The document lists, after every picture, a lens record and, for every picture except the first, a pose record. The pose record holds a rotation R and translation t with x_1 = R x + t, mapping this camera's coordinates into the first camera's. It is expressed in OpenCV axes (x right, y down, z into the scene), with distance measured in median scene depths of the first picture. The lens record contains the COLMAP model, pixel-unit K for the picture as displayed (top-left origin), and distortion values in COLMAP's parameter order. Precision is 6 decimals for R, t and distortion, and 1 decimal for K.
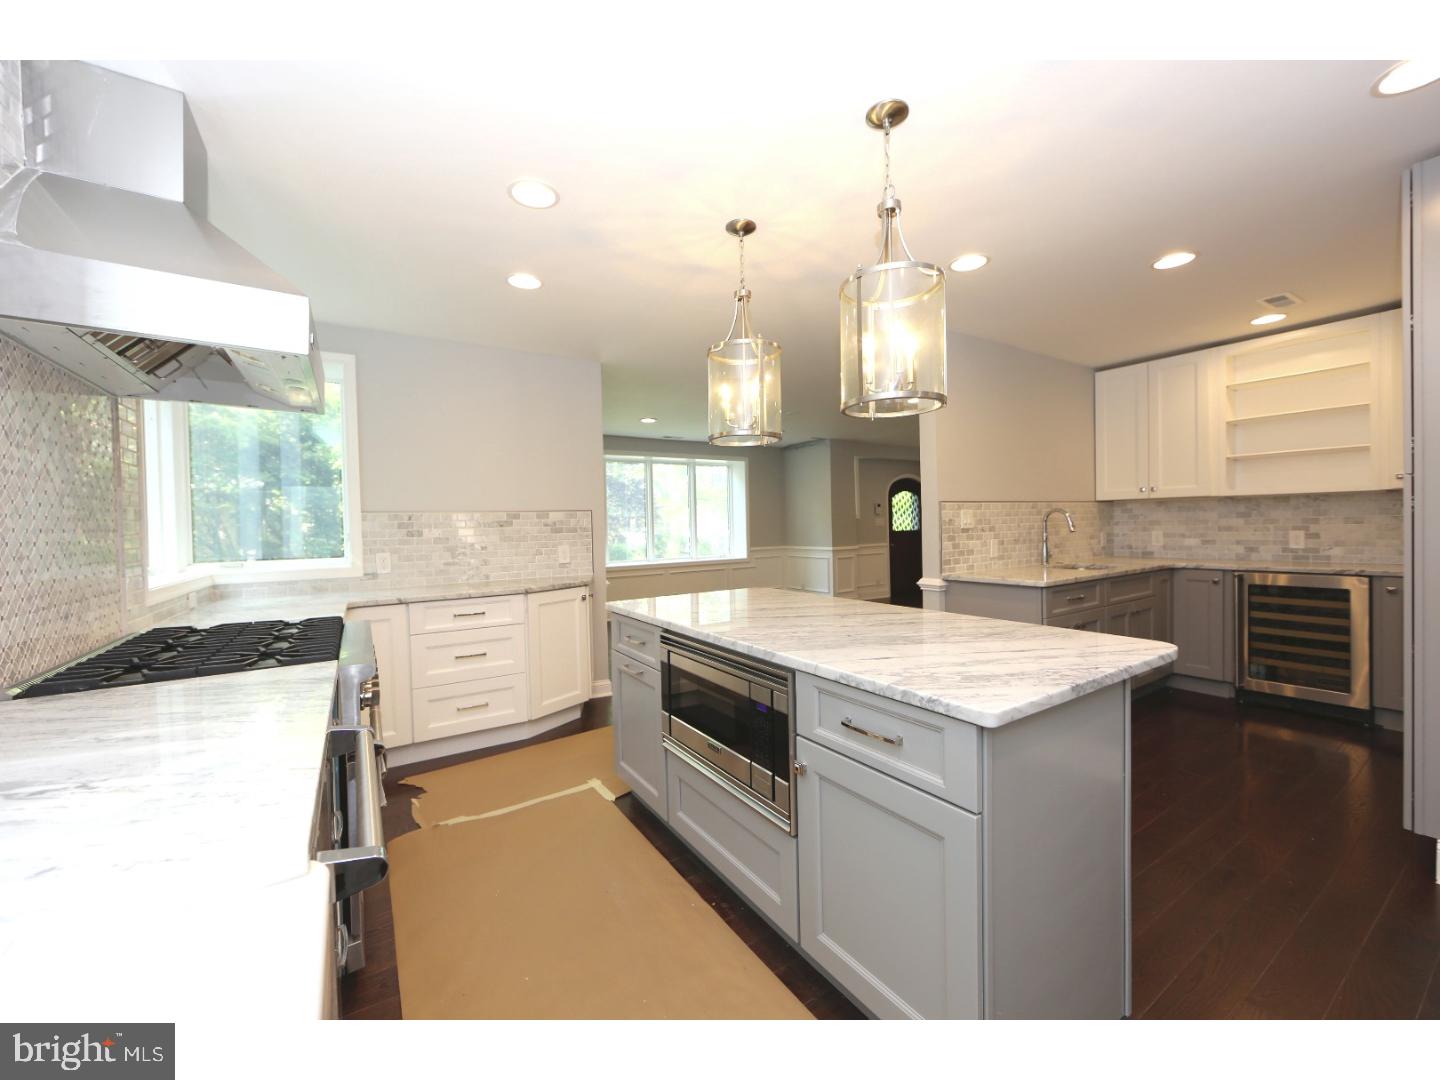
lens RADIAL K [[569.4, 0, 714.7], [0, 569.4, 535.3], [0, 0, 1]] dist [-0.009682, 0.001368]
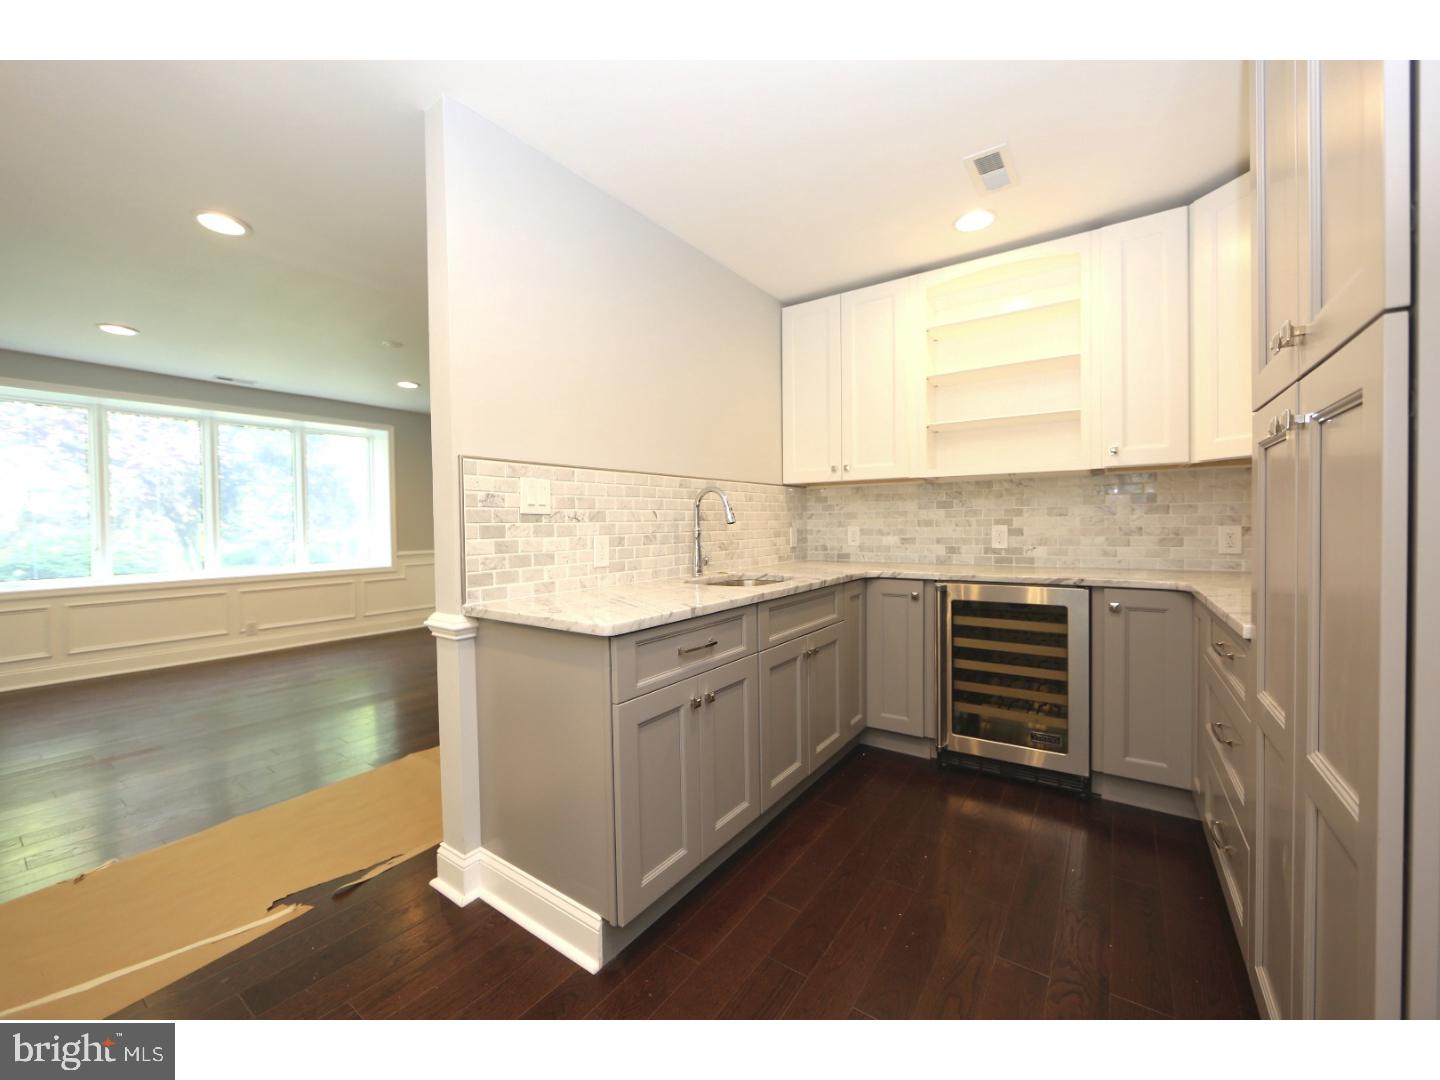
lens RADIAL K [[569.4, 0, 714.6], [0, 569.4, 537.6], [0, 0, 1]] dist [-0.009682, 0.001368]
pose [[0.927367, 0.001285, 0.374151, 0.376566], [-0.001092, 0.999999, -0.000727, 0.009265], [-0.374152, 0.000265, 0.927368, 0.422017]]
